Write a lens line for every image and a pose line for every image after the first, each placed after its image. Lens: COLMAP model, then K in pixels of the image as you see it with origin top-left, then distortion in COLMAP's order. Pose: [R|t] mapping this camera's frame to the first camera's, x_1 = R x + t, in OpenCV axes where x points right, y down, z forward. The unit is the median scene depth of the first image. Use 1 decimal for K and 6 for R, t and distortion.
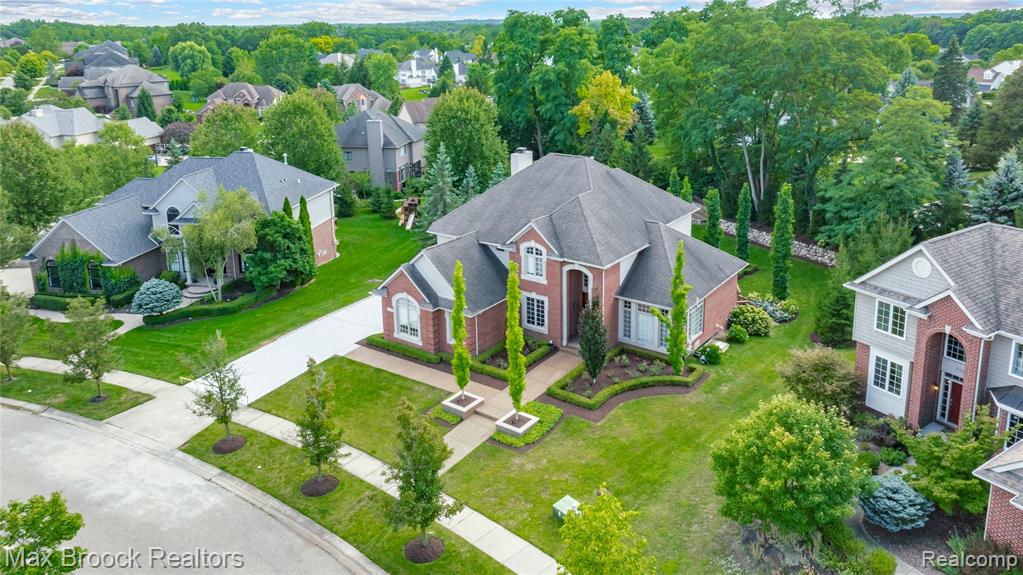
lens RADIAL K [[745.1, 0, 537.5], [0, 745.1, 186.8], [0, 0, 1]] dist [-0.009538, -0.003056]
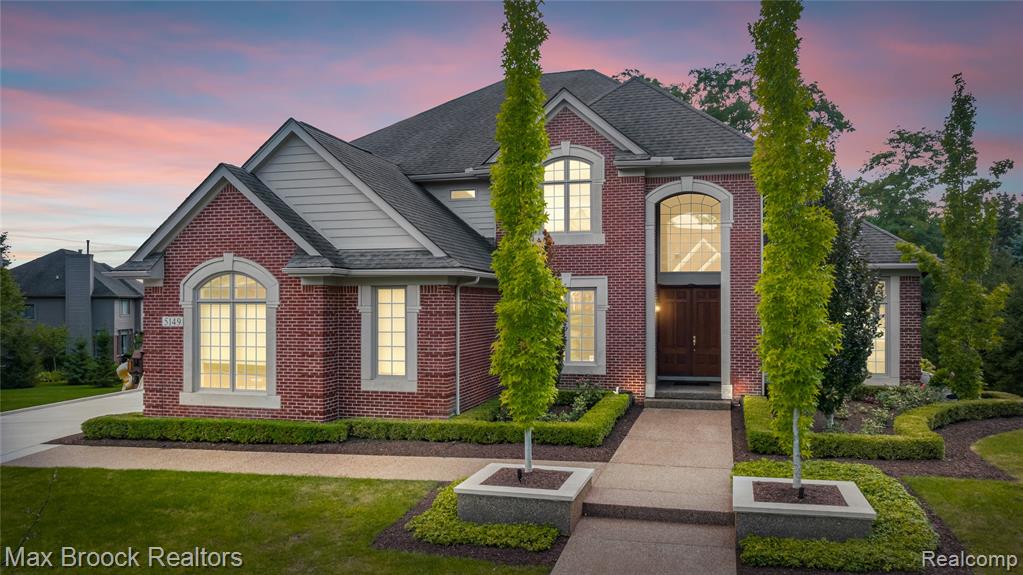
lens RADIAL K [[733.0, 0, 537.1], [0, 733.0, 289.3], [0, 0, 1]] dist [-0.002199, -0.003285]
pose [[0.934195, 0.020362, 0.356180, -0.167228], [0.066673, 0.970816, -0.230371, 0.248107], [-0.350477, 0.238959, 0.905574, 0.656894]]
